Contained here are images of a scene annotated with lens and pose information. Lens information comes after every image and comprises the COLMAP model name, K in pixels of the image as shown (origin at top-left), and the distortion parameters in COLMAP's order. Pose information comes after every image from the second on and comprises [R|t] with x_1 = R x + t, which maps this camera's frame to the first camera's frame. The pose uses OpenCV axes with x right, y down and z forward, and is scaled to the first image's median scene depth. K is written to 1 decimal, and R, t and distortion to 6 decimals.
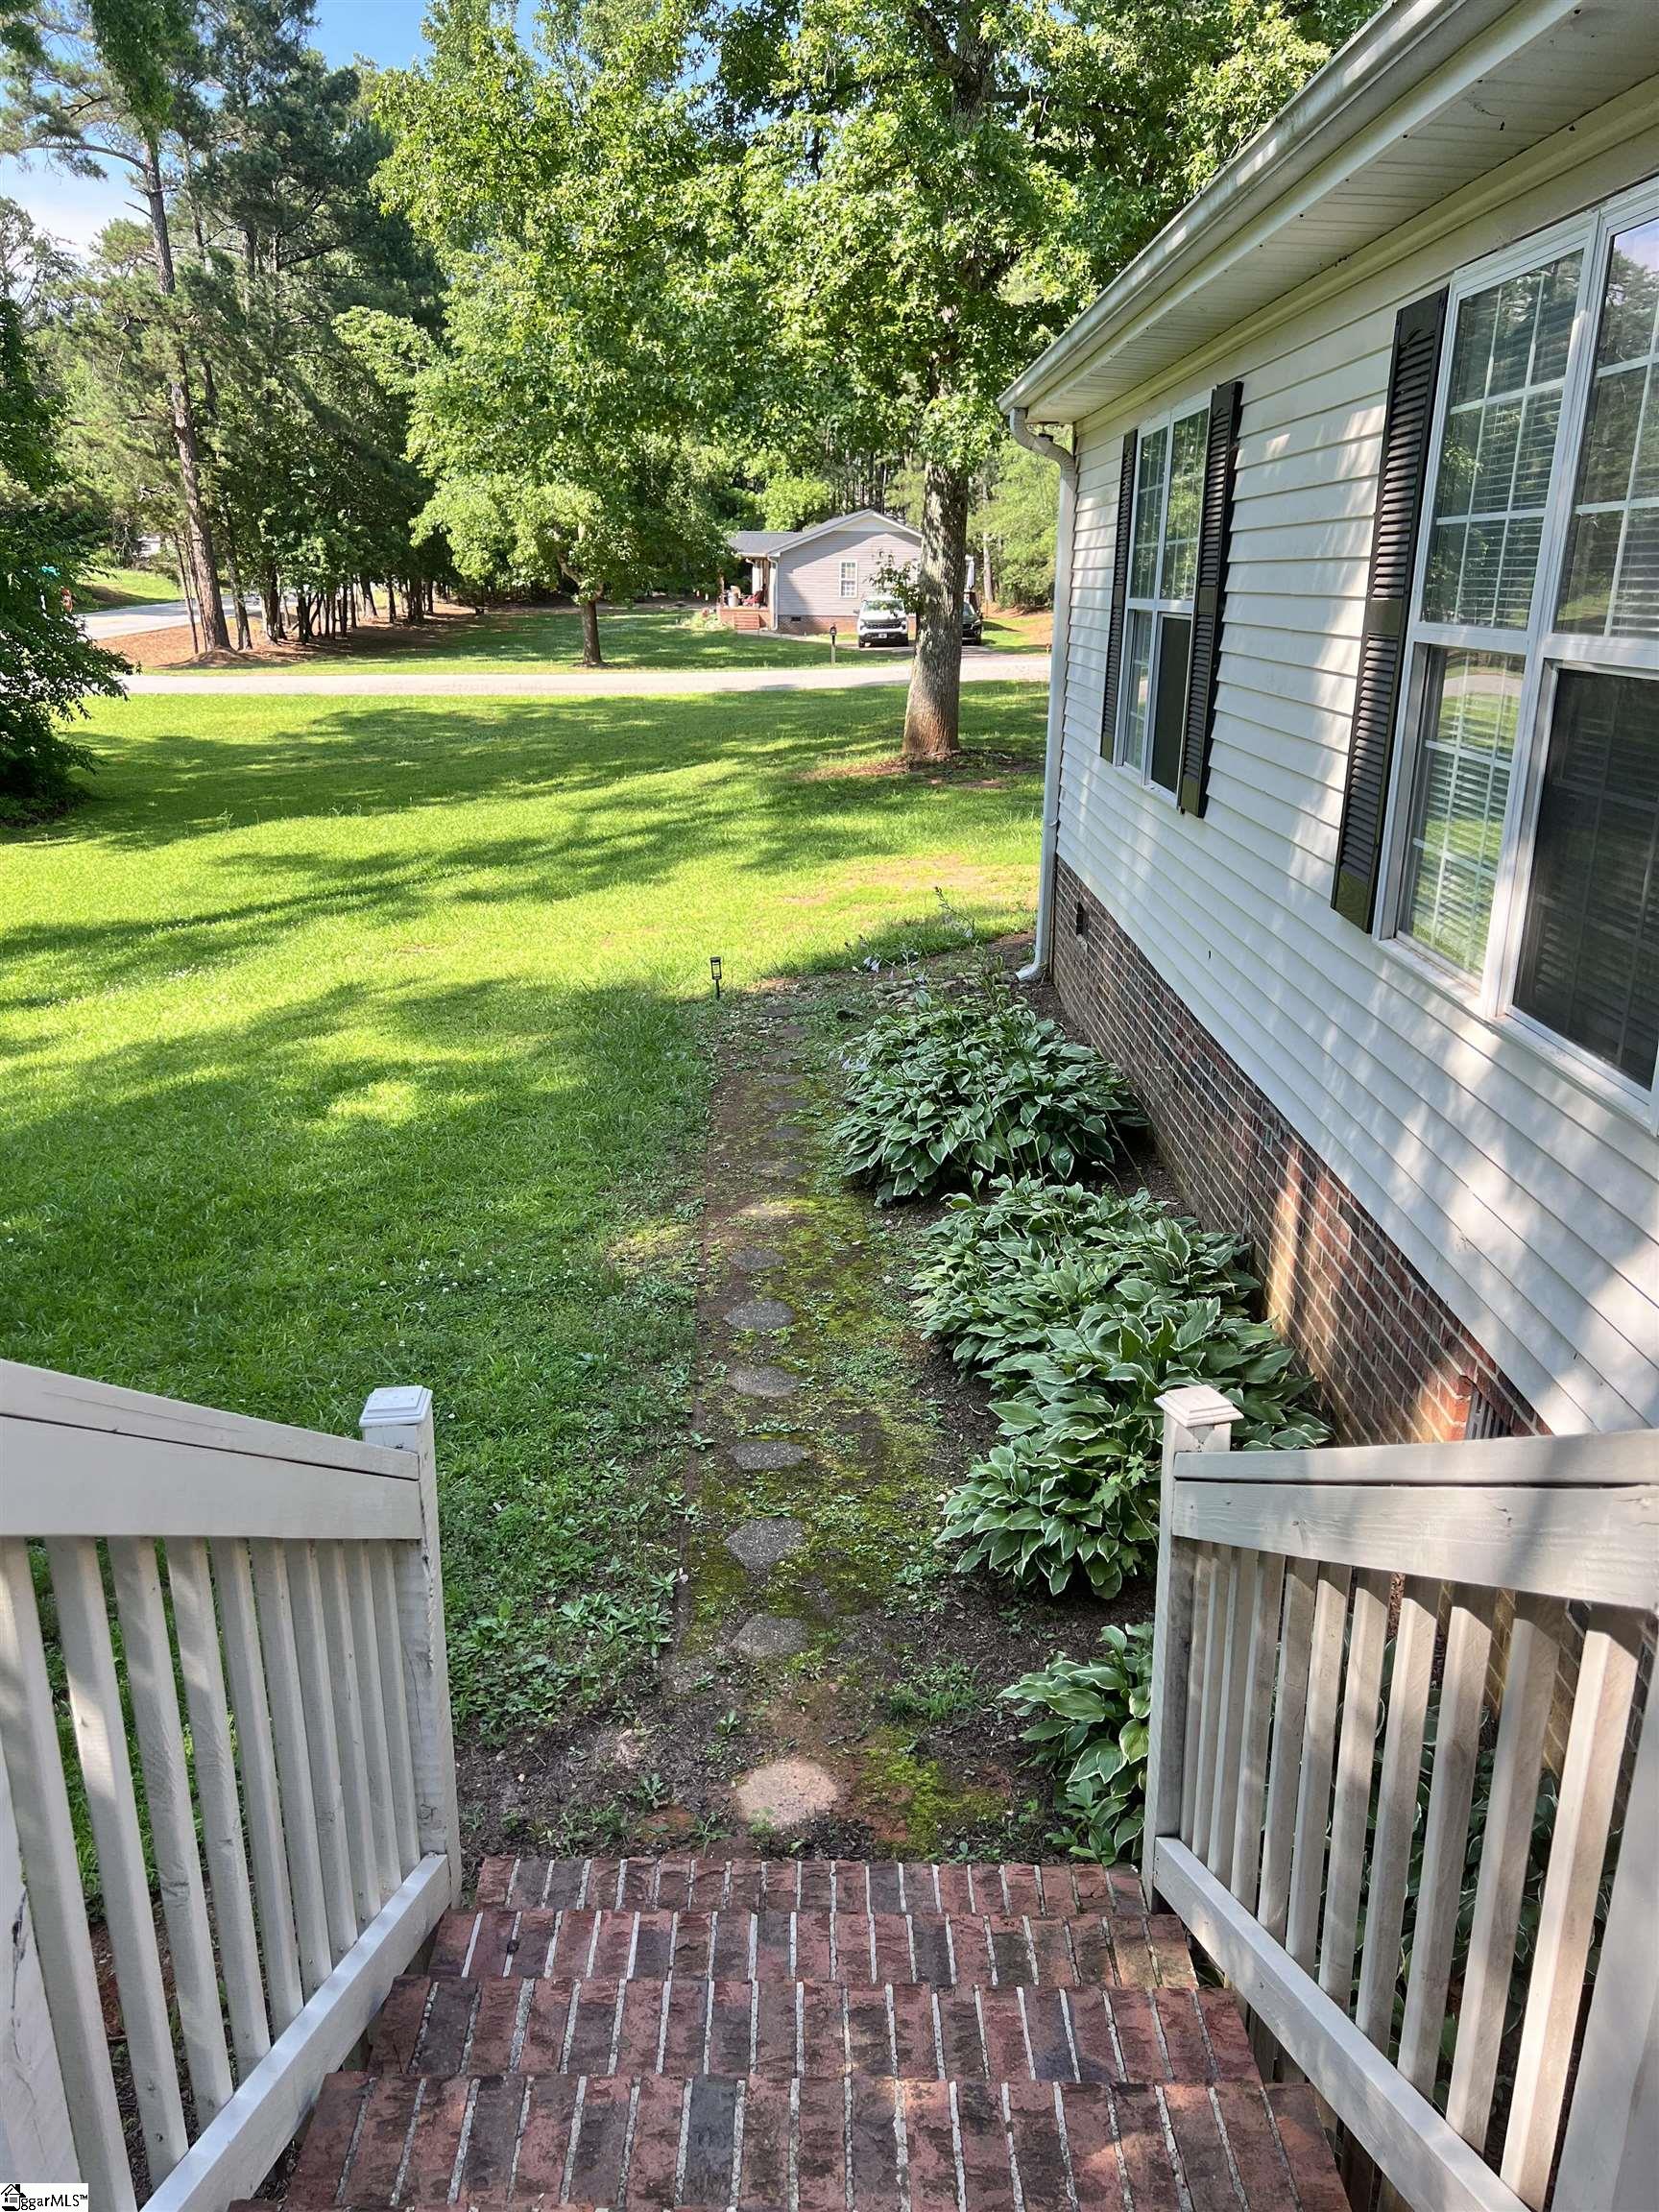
lens RADIAL K [[1662.2, 0, 822.4], [0, 1662.2, 1112.8], [0, 0, 1]] dist [0.064811, -0.070488]
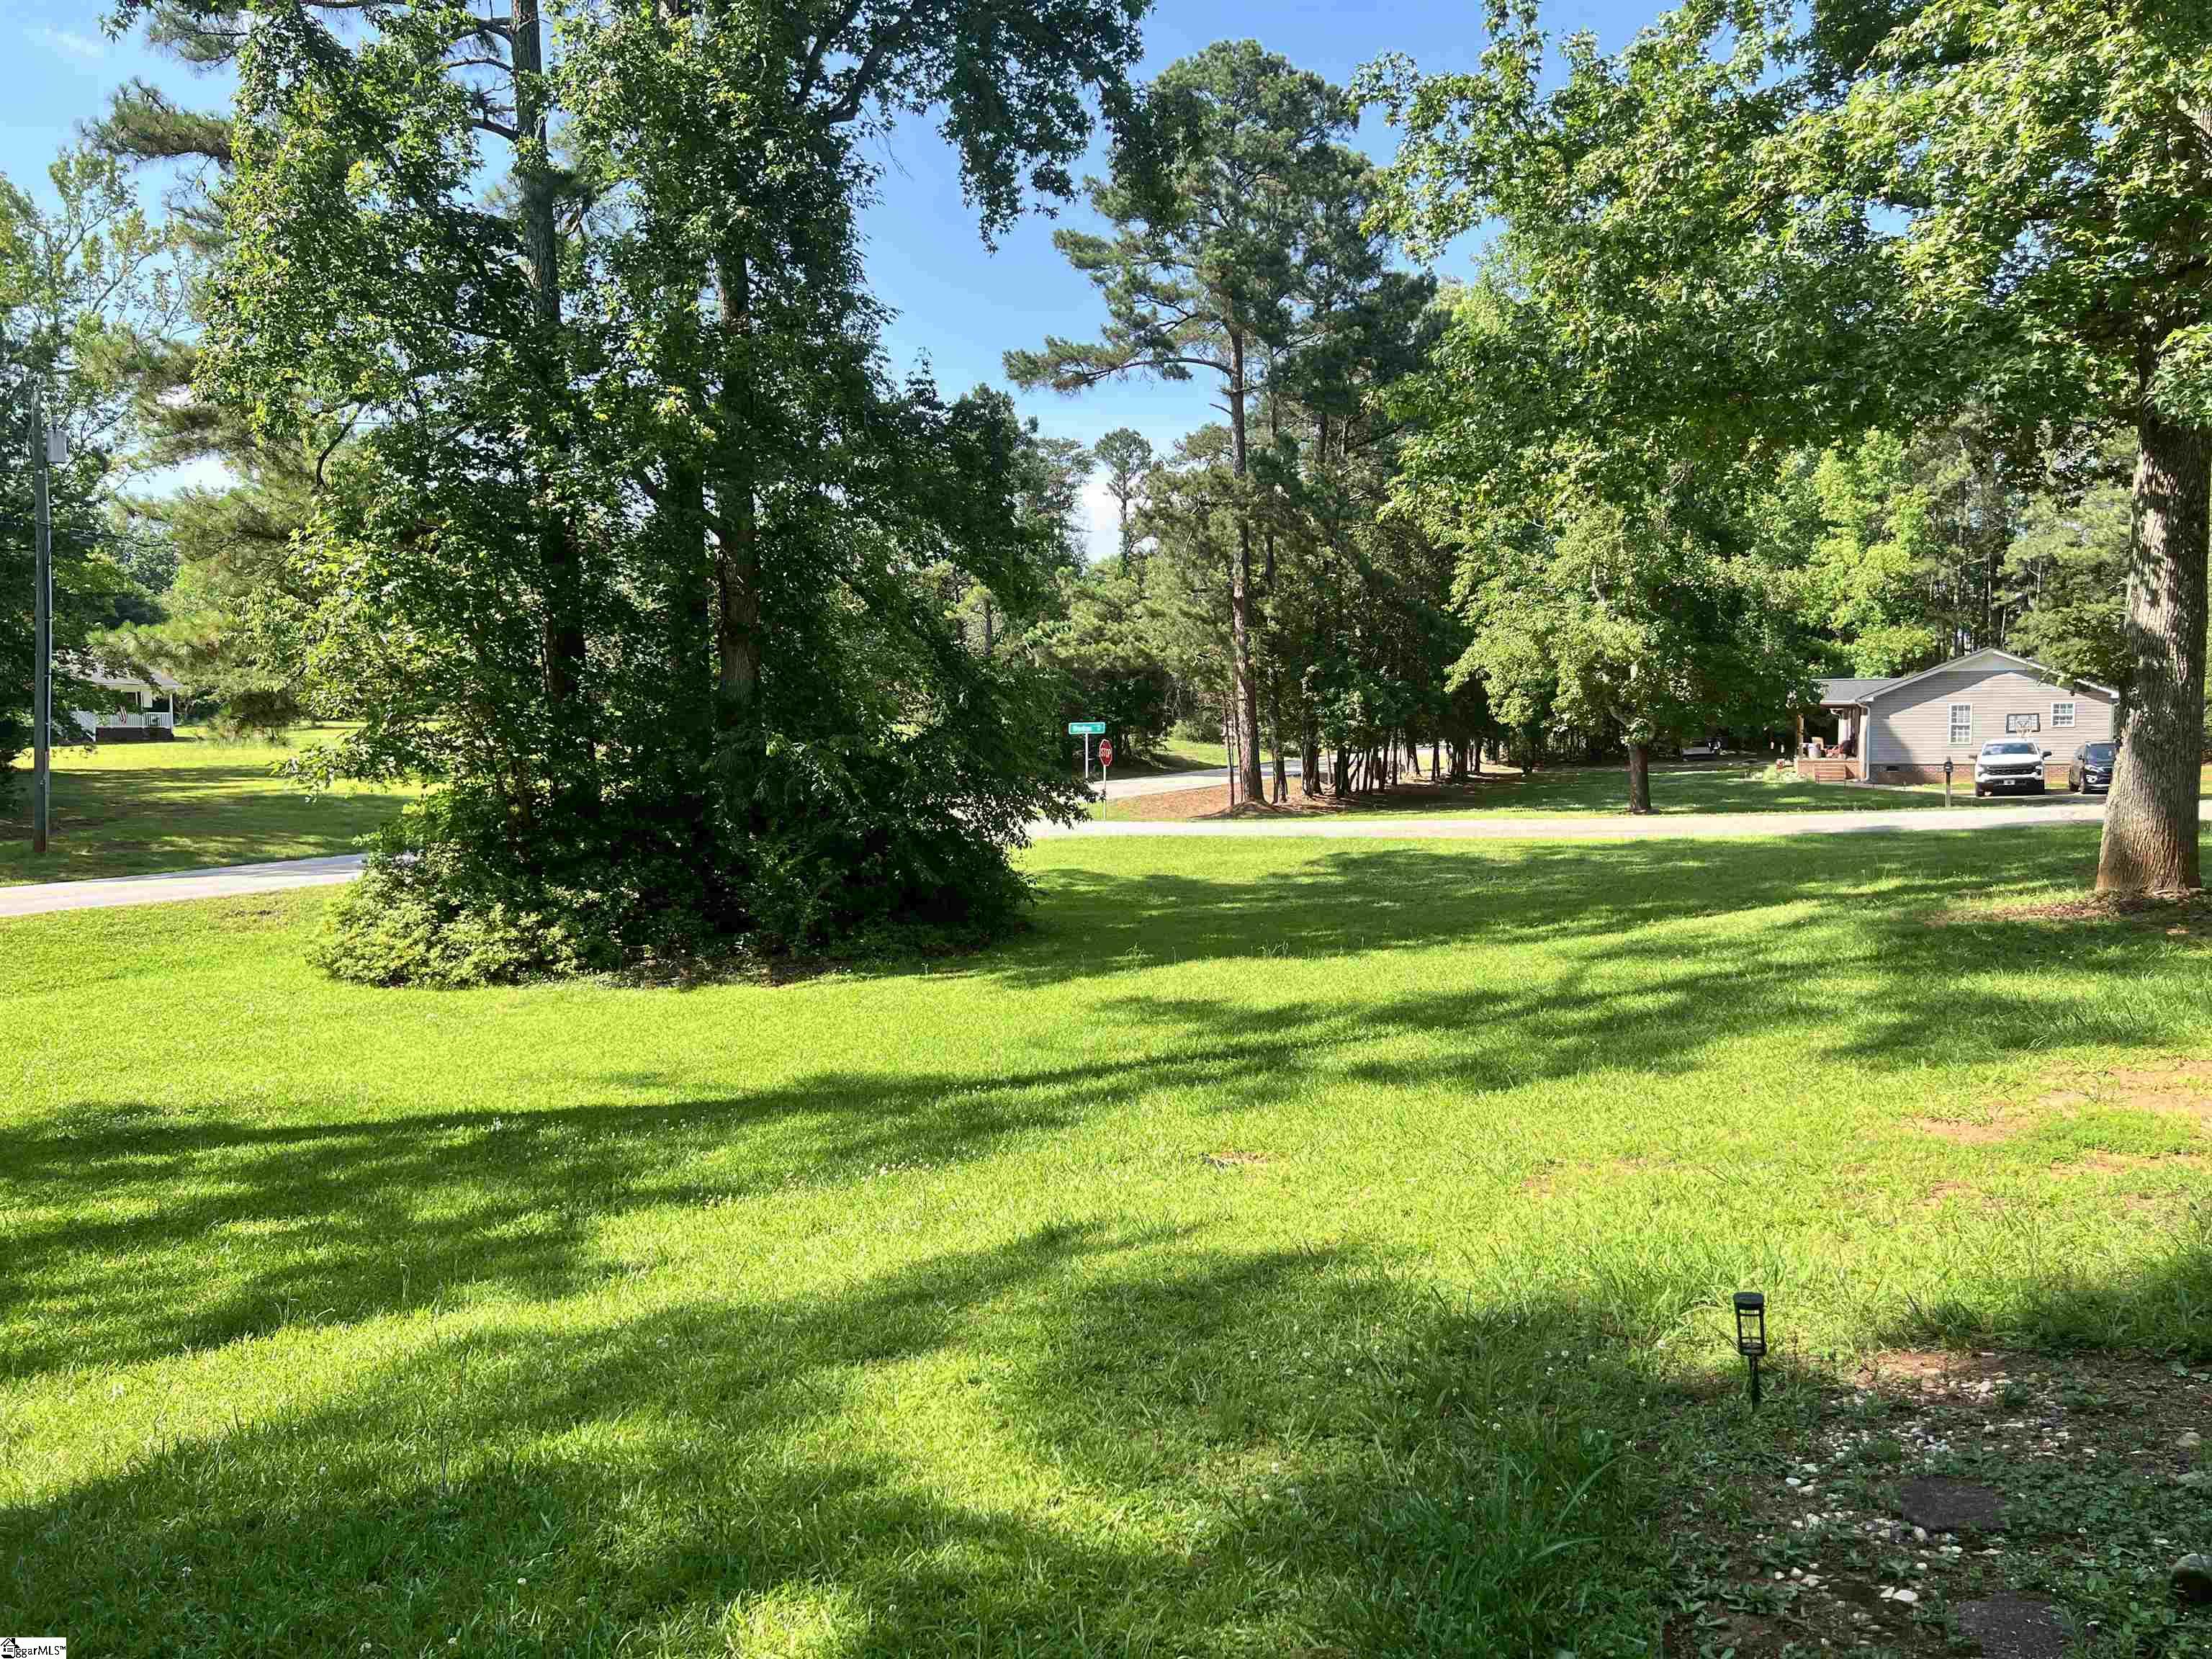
lens RADIAL K [[1663.7, 0, 1123.6], [0, 1663.7, 838.0], [0, 0, 1]] dist [0.073426, -0.081717]
pose [[0.904416, 0.003446, -0.426637, -0.008885], [-0.112754, 0.966346, -0.231219, -0.025953], [0.411482, 0.257223, 0.874367, 0.167054]]
